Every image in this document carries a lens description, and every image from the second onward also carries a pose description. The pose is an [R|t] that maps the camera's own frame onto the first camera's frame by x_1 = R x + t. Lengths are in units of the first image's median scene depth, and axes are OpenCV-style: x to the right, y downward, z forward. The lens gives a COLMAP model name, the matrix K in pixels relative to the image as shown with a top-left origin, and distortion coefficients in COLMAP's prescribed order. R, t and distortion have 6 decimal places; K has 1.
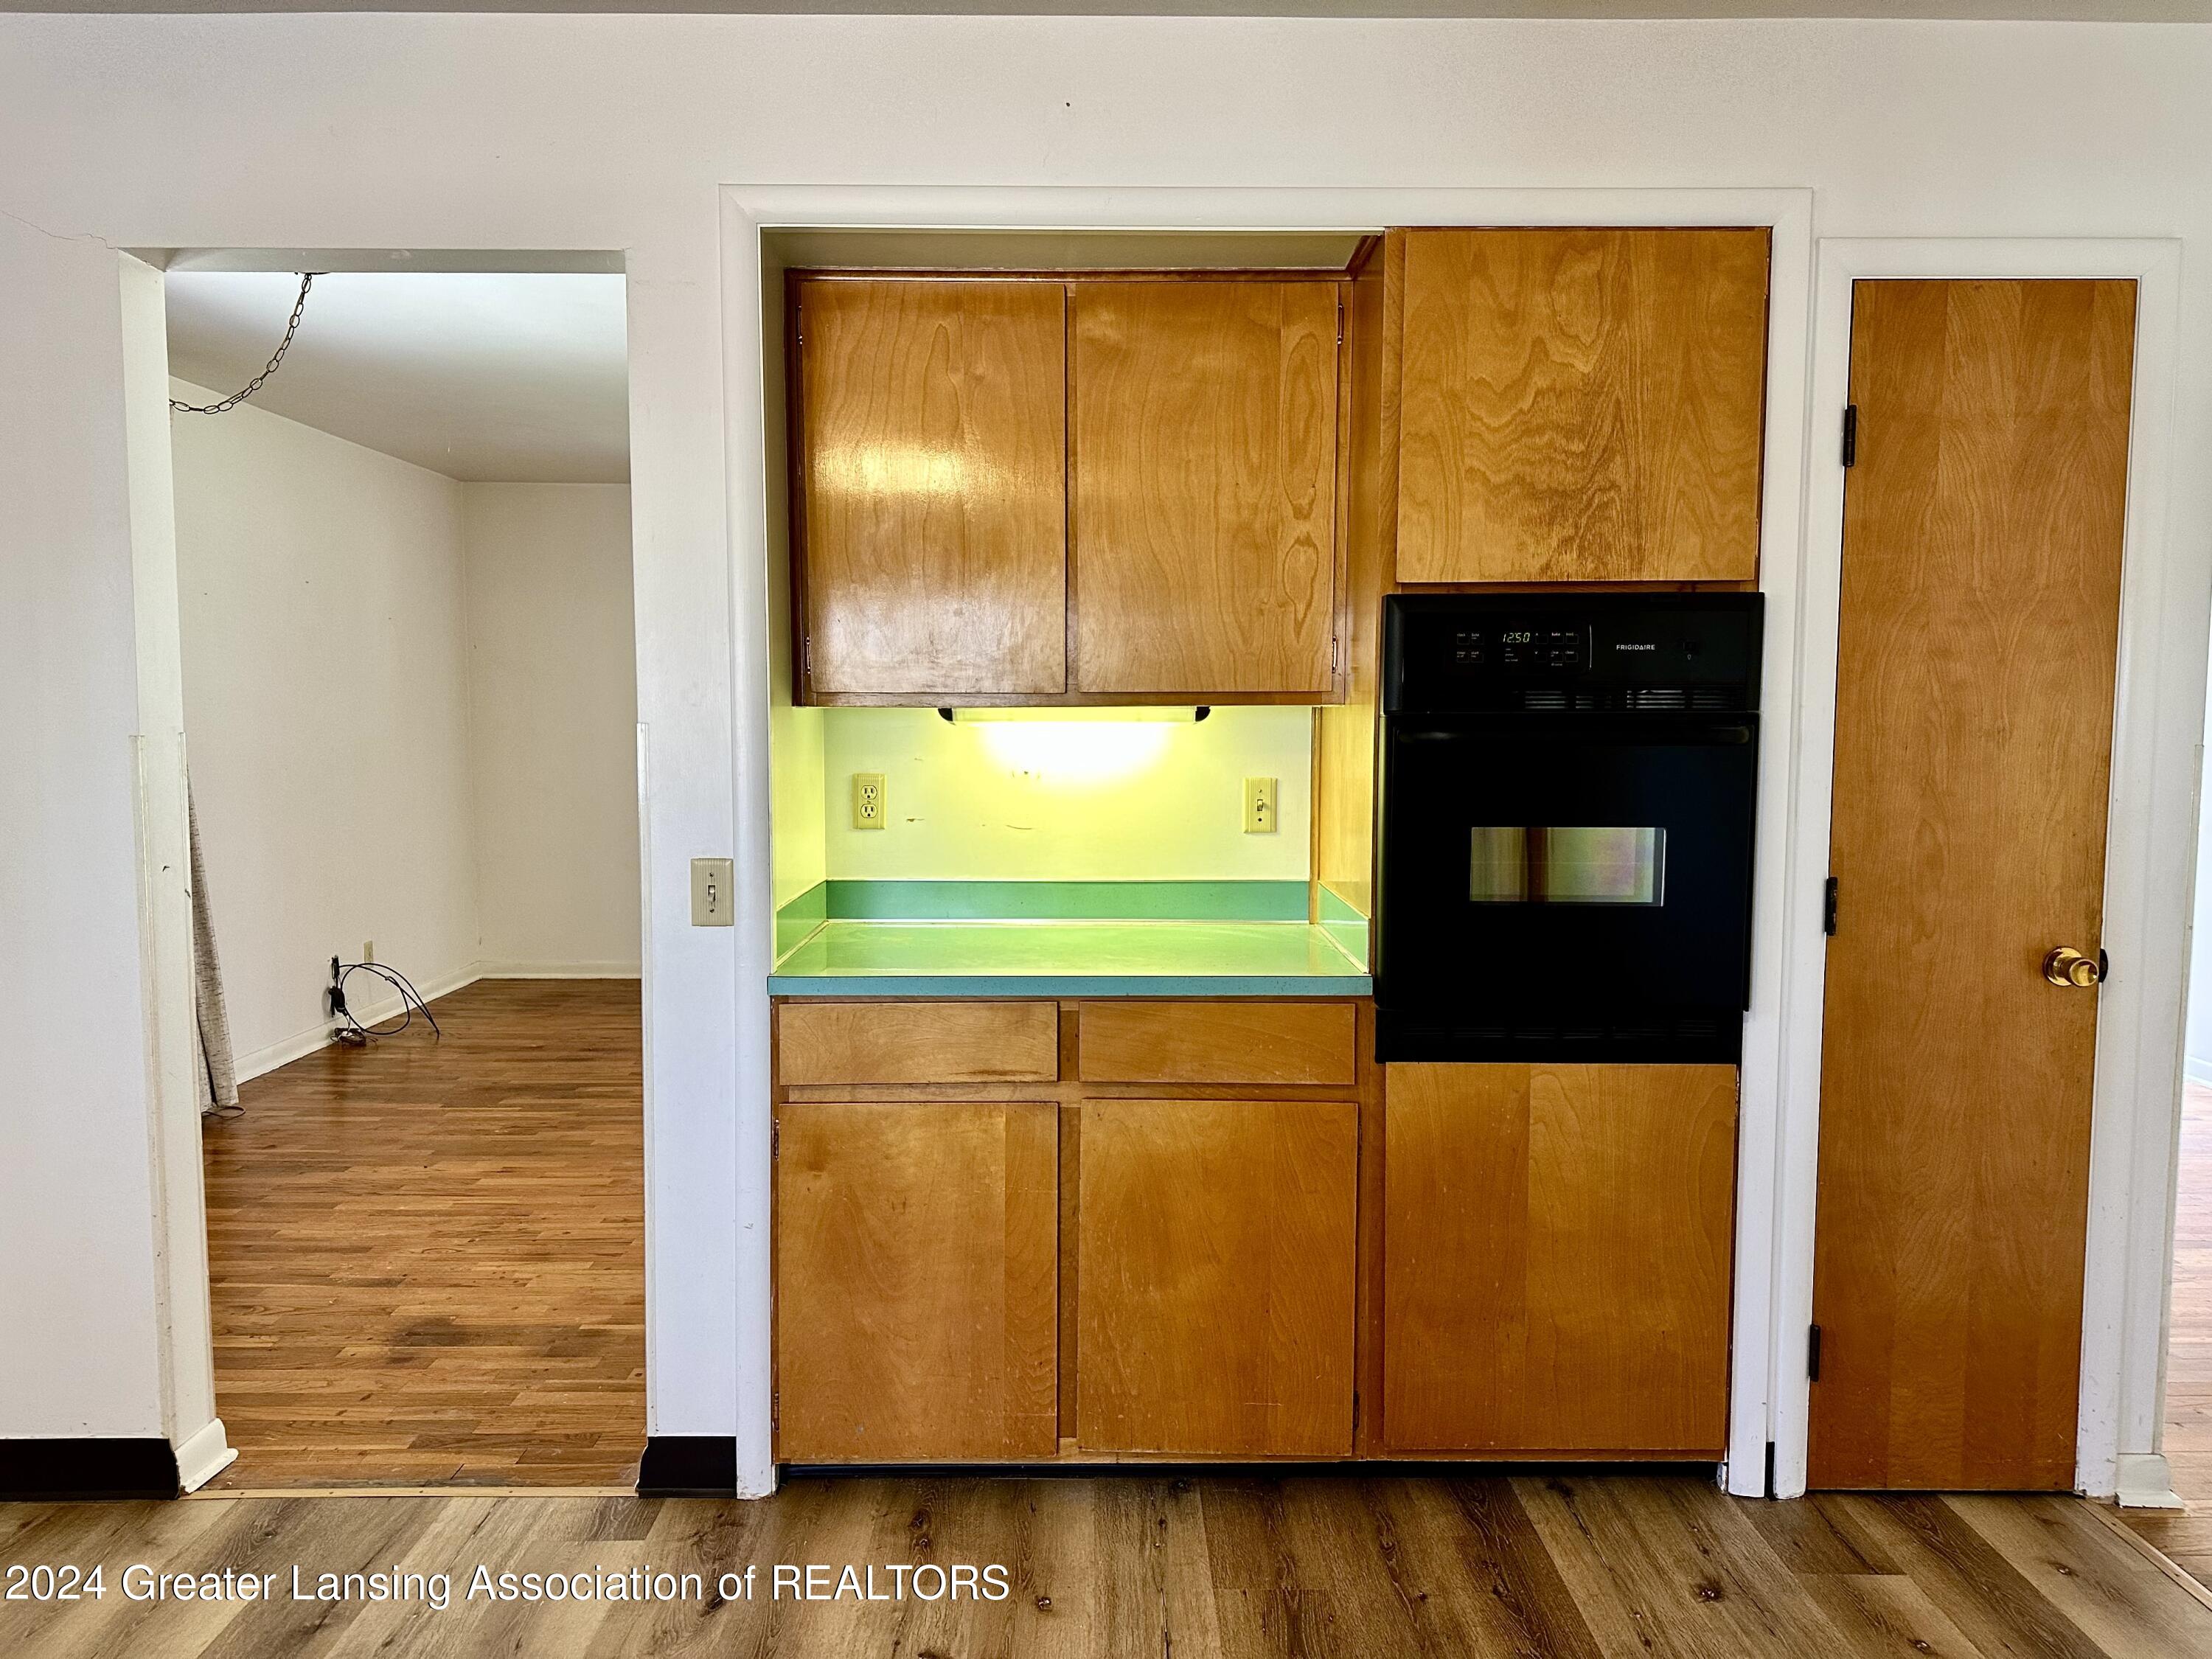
lens RADIAL K [[1543.8, 0, 1110.8], [0, 1543.8, 846.0], [0, 0, 1]] dist [0.069470, -0.085422]
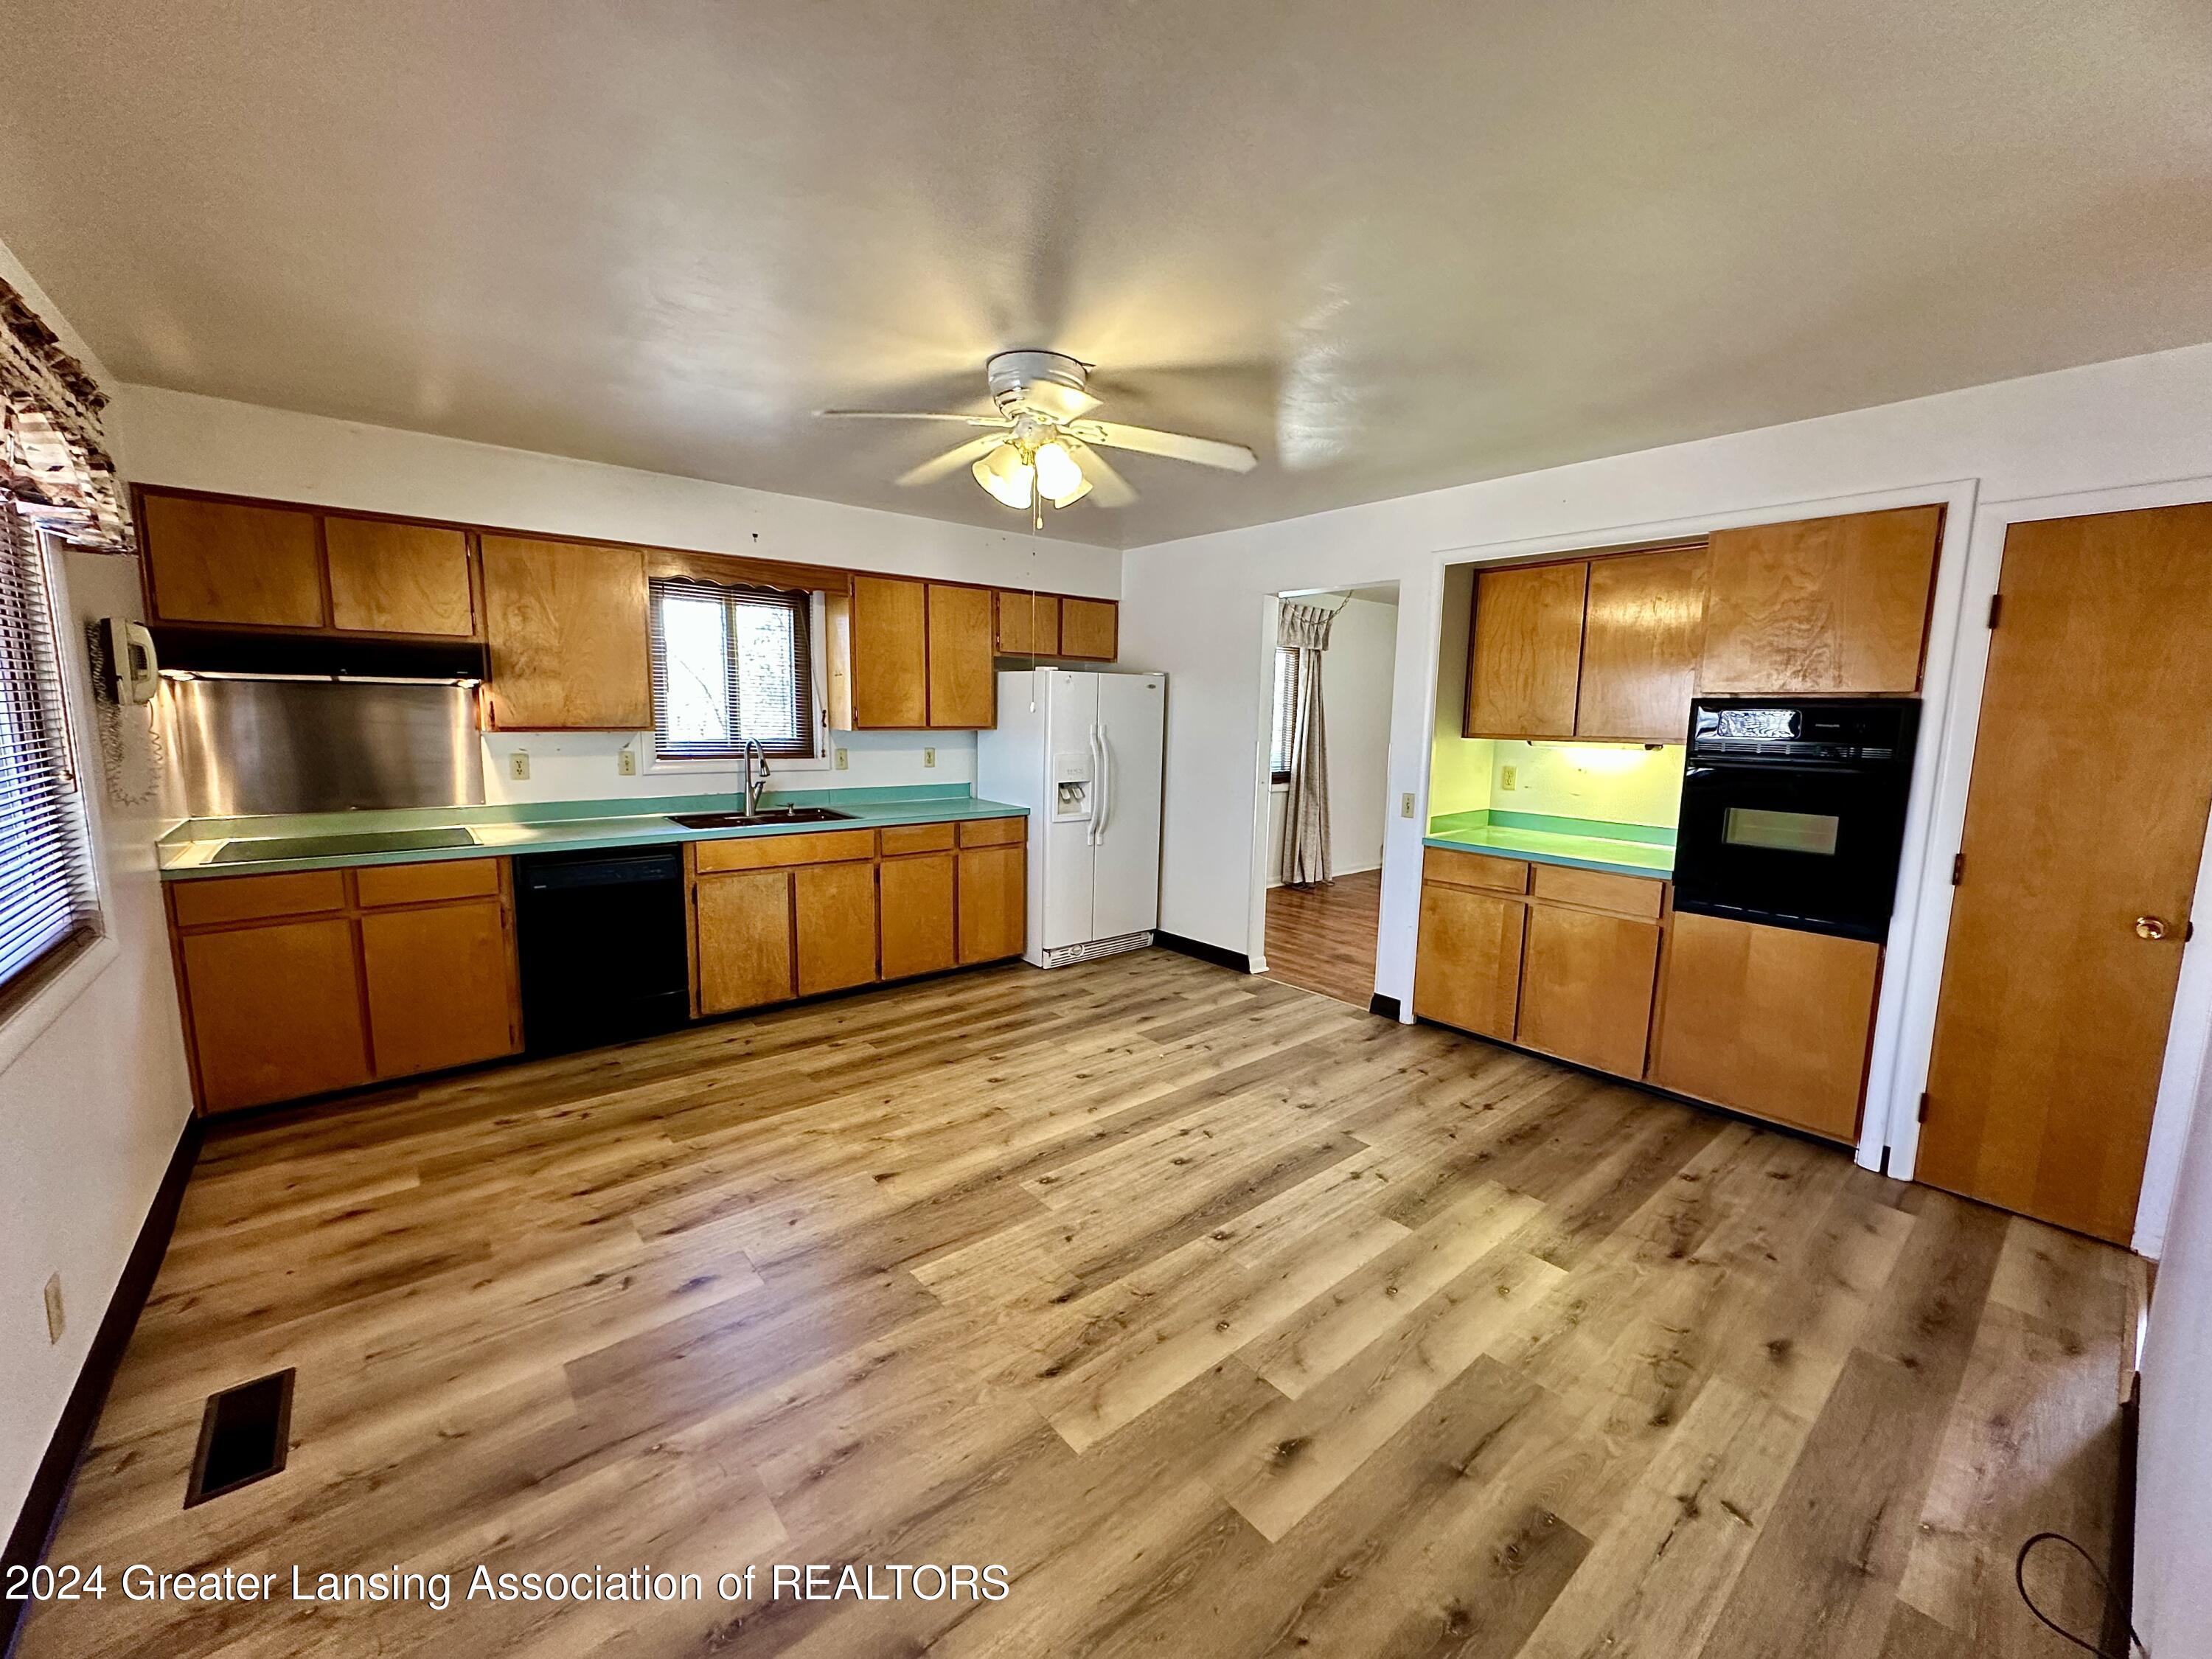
lens RADIAL K [[879.4, 0, 1106.0], [0, 879.4, 829.5], [0, 0, 1]] dist [0.000240, 0.000076]
pose [[0.632810, 0.112072, -0.766154, 0.608738], [-0.079133, 0.993650, 0.079989, -0.011230], [0.770253, 0.010011, 0.637660, -0.423859]]
